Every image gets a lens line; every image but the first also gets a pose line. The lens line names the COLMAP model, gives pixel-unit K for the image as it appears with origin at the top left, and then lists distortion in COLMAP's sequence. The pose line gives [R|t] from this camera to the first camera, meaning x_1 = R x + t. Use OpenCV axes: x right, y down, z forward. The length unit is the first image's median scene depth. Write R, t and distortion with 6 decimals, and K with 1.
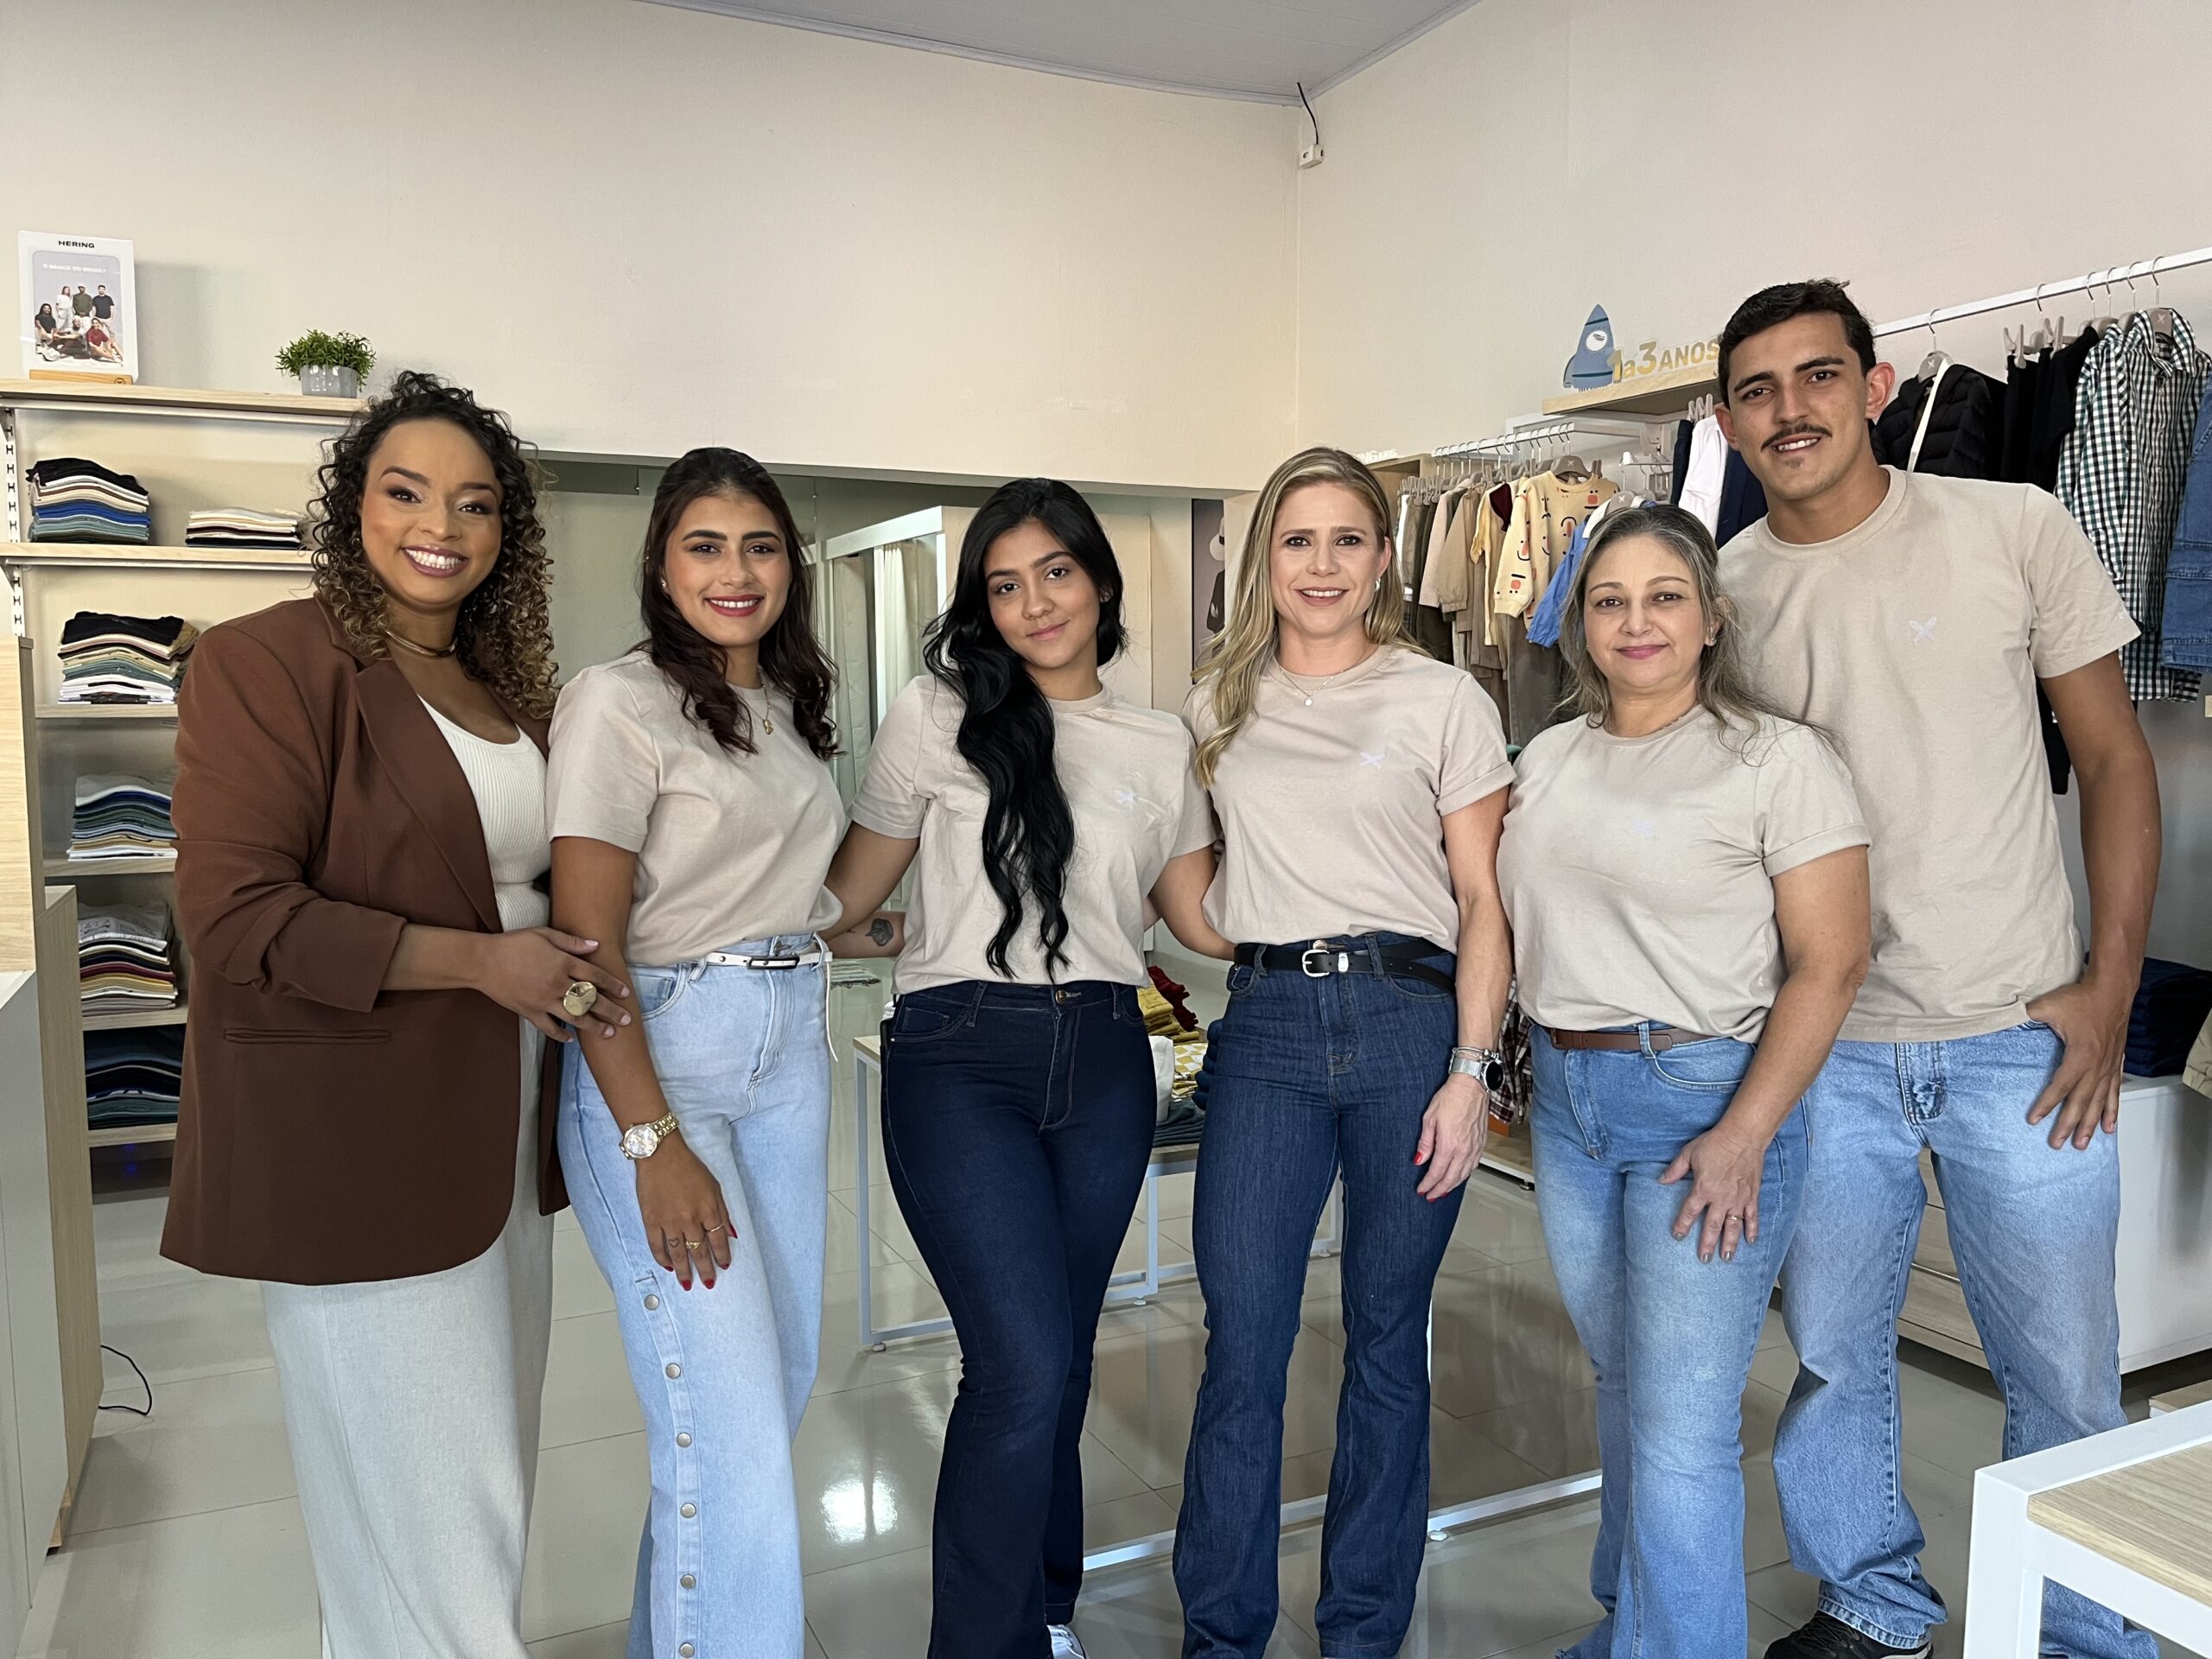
lens RADIAL K [[1660.1, 0, 1126.7], [0, 1660.1, 835.0], [0, 0, 1]] dist [0.080058, -0.129970]
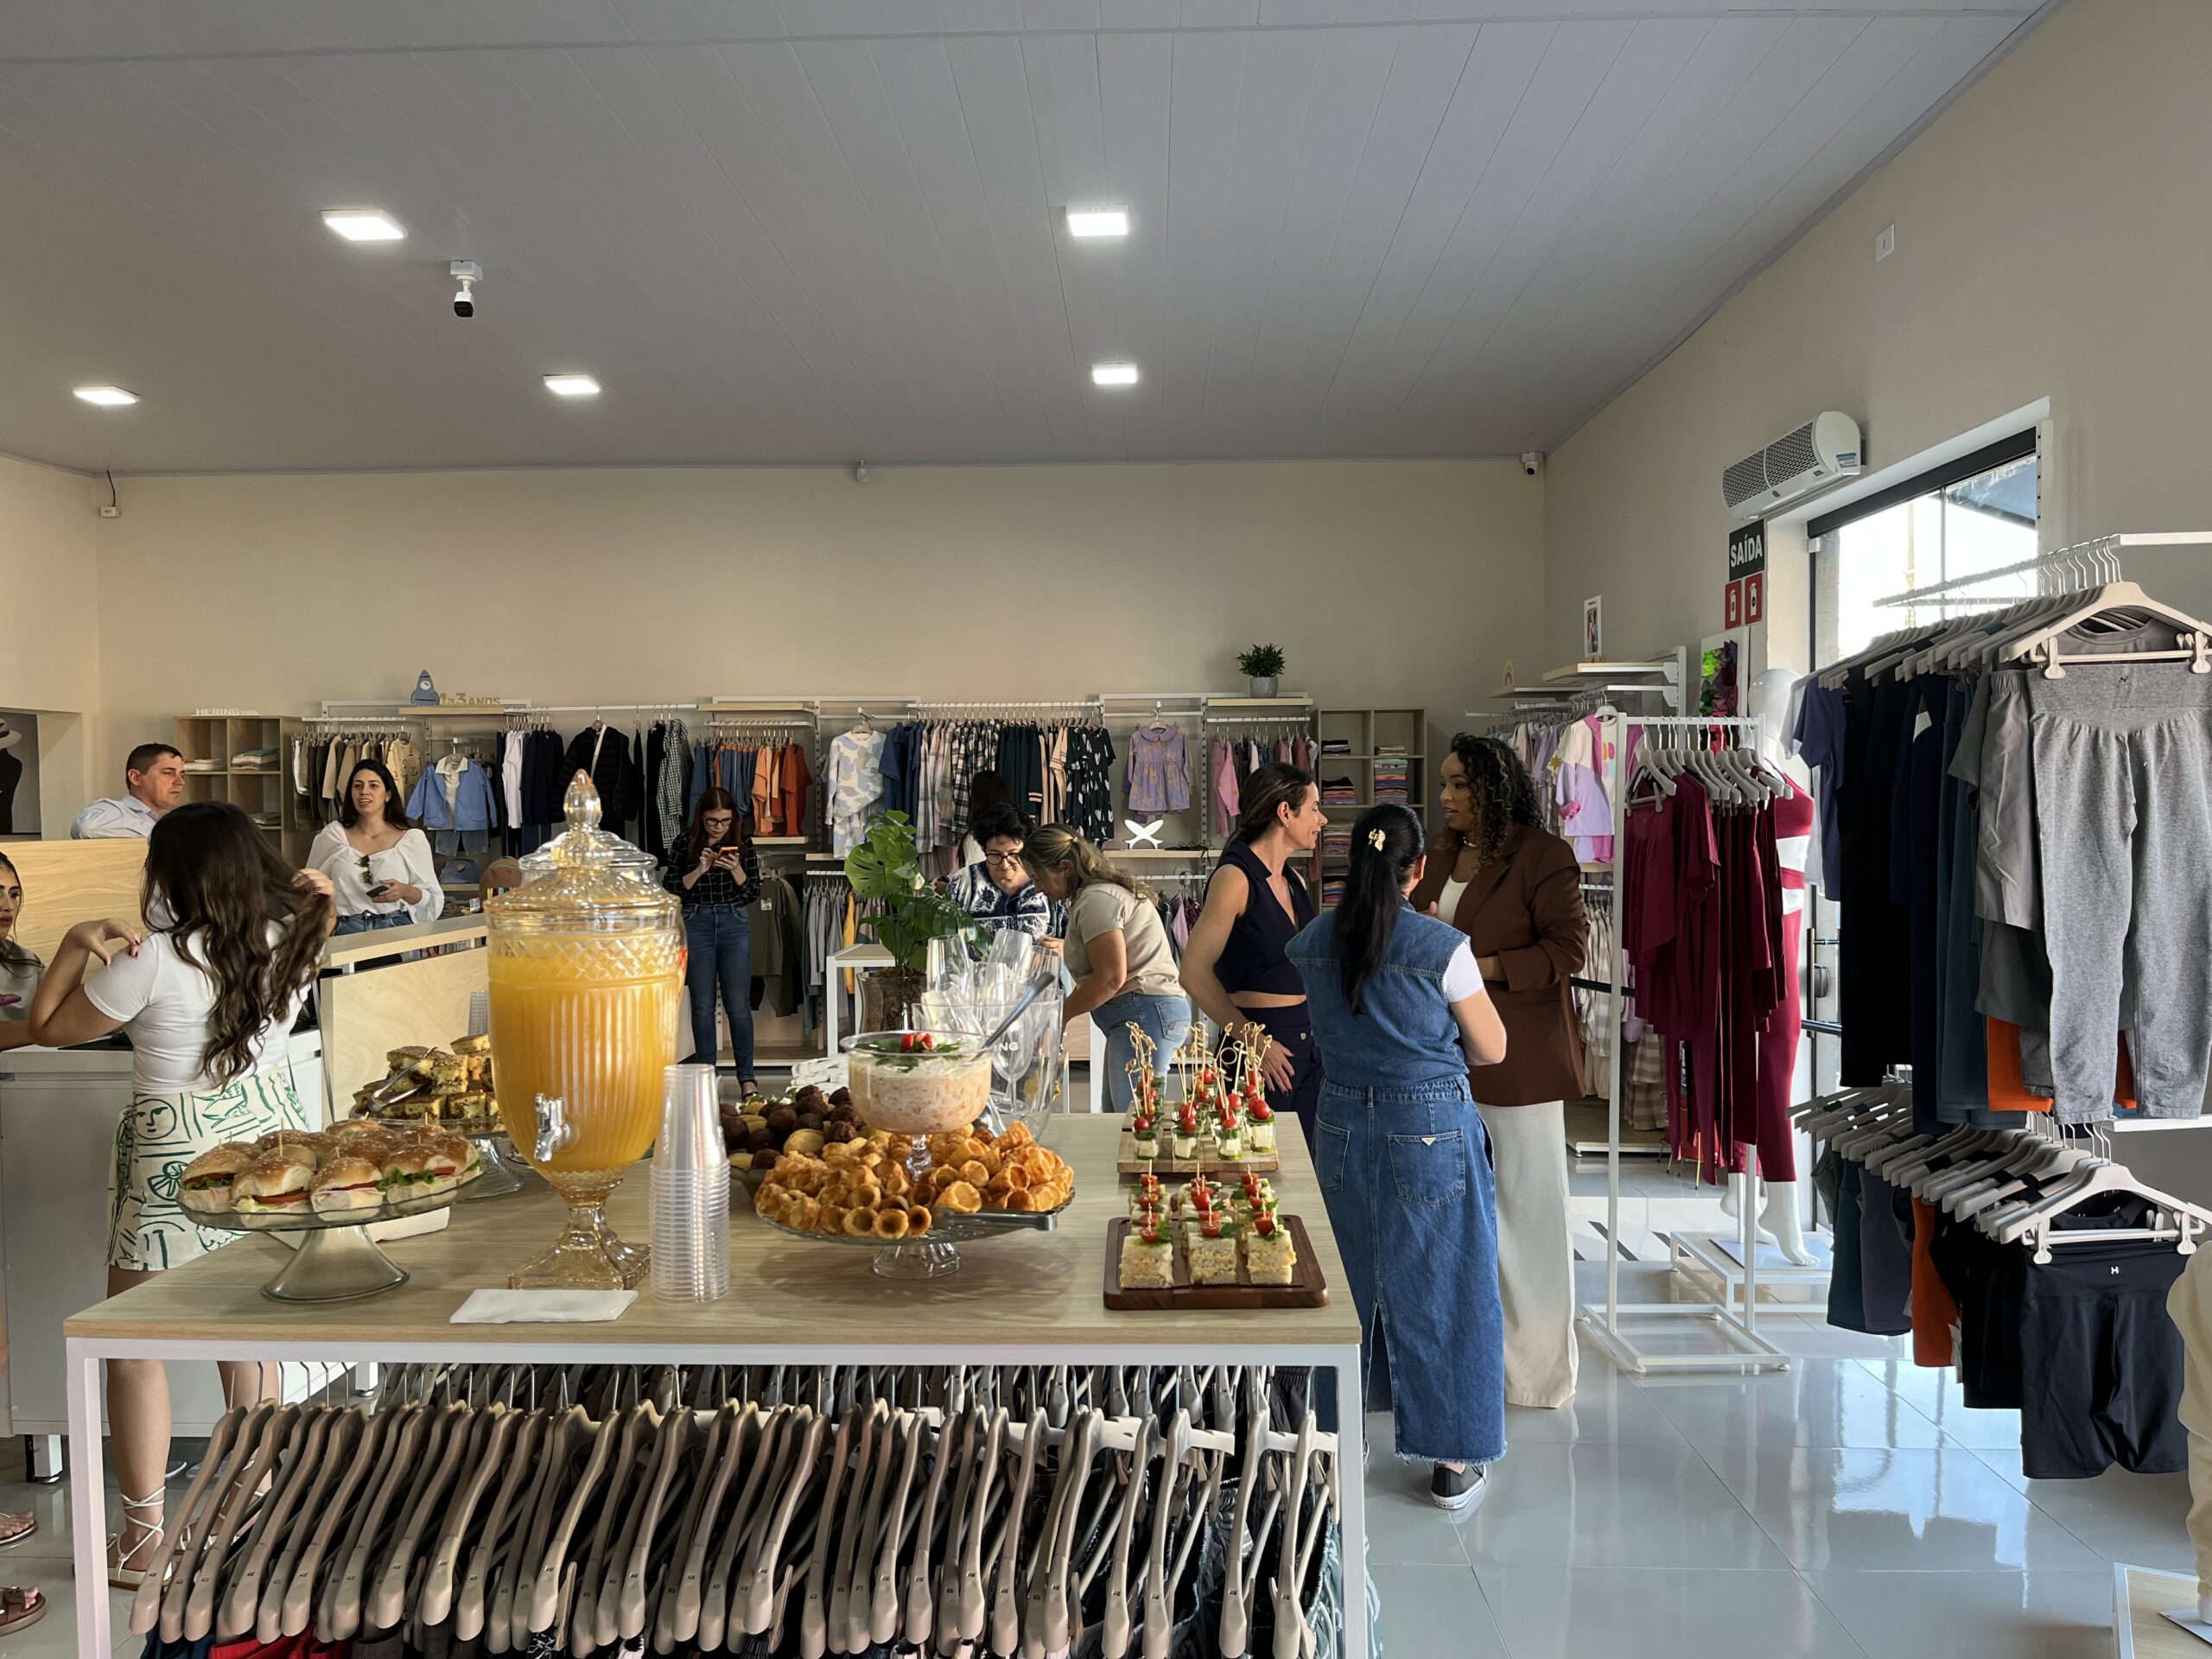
lens RADIAL K [[1660.1, 0, 1126.7], [0, 1660.1, 835.0], [0, 0, 1]] dist [0.080058, -0.129970]
pose [[0.457583, -0.018203, 0.888980, -1.292937], [0.084615, 0.996145, -0.023156, 0.039674], [-0.885132, 0.085817, 0.457359, -0.852443]]
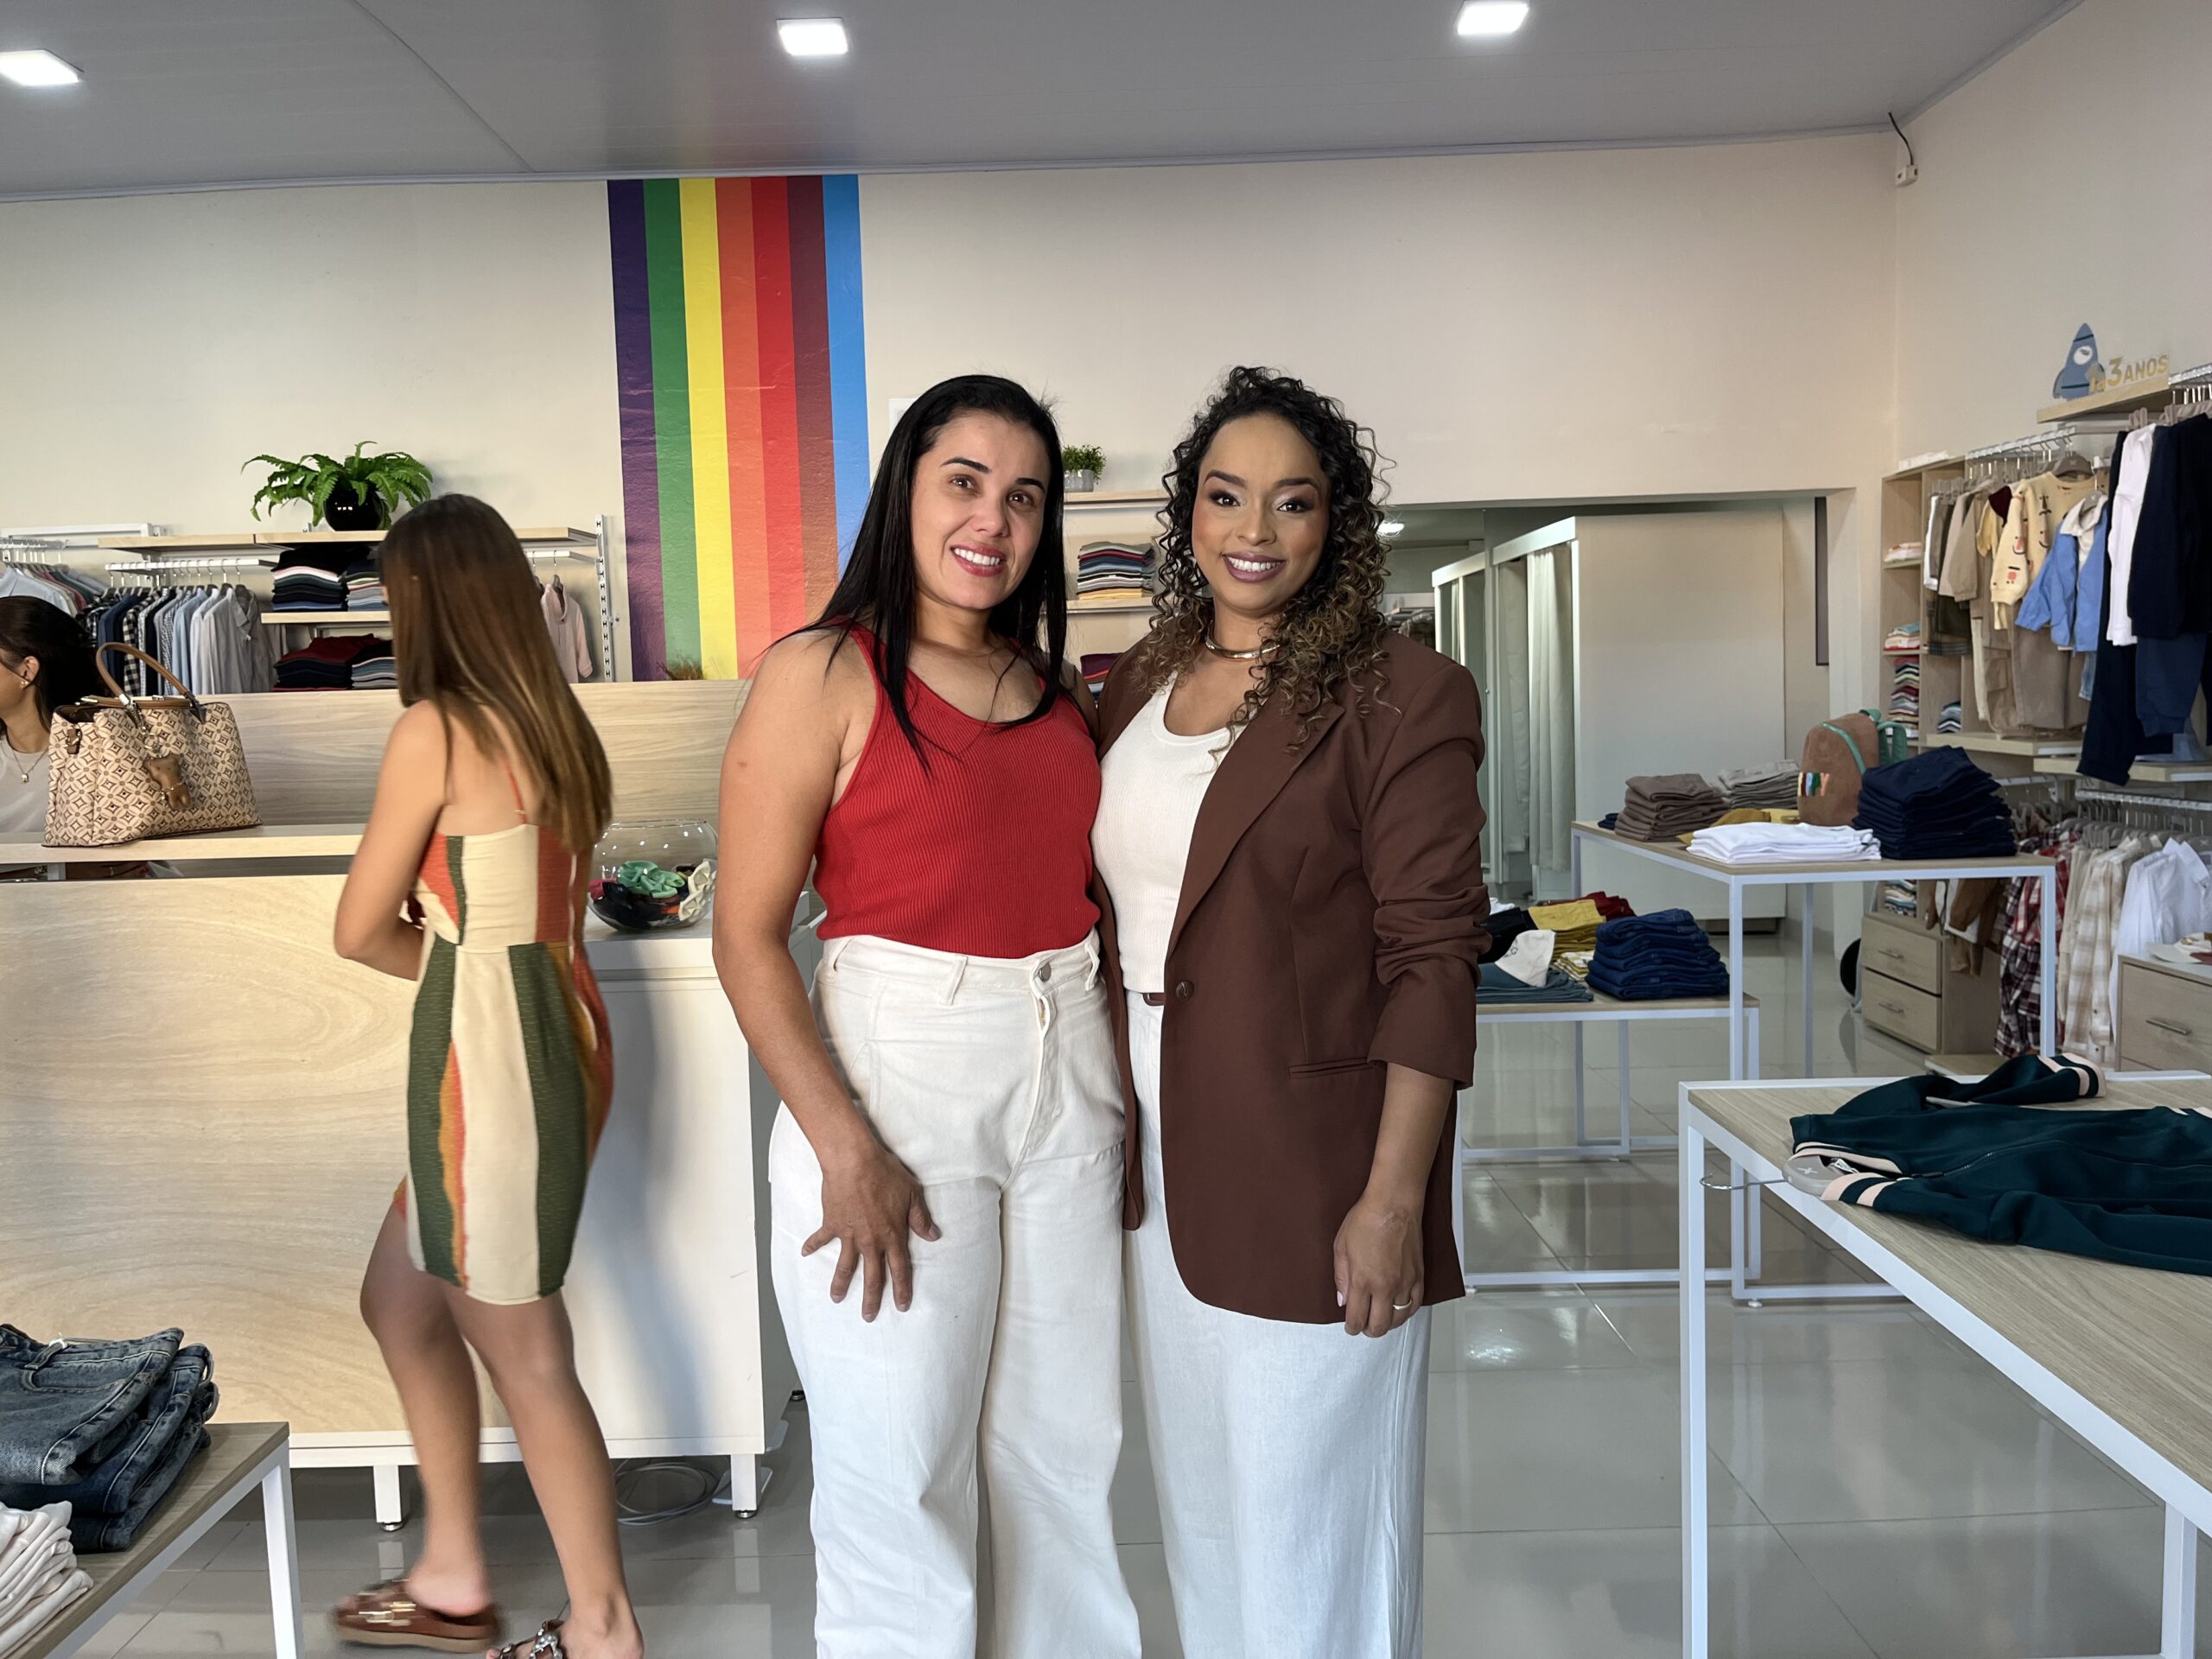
lens RADIAL K [[1685.3, 0, 1093.4], [0, 1685.3, 817.0], [0, 0, 1]] dist [0.064193, -0.095132]
pose [[0.894610, 0.008701, -0.446763, 0.198099], [-0.010713, 0.999941, -0.001980, 0.020699], [0.446719, 0.006557, 0.894650, -0.299635]]
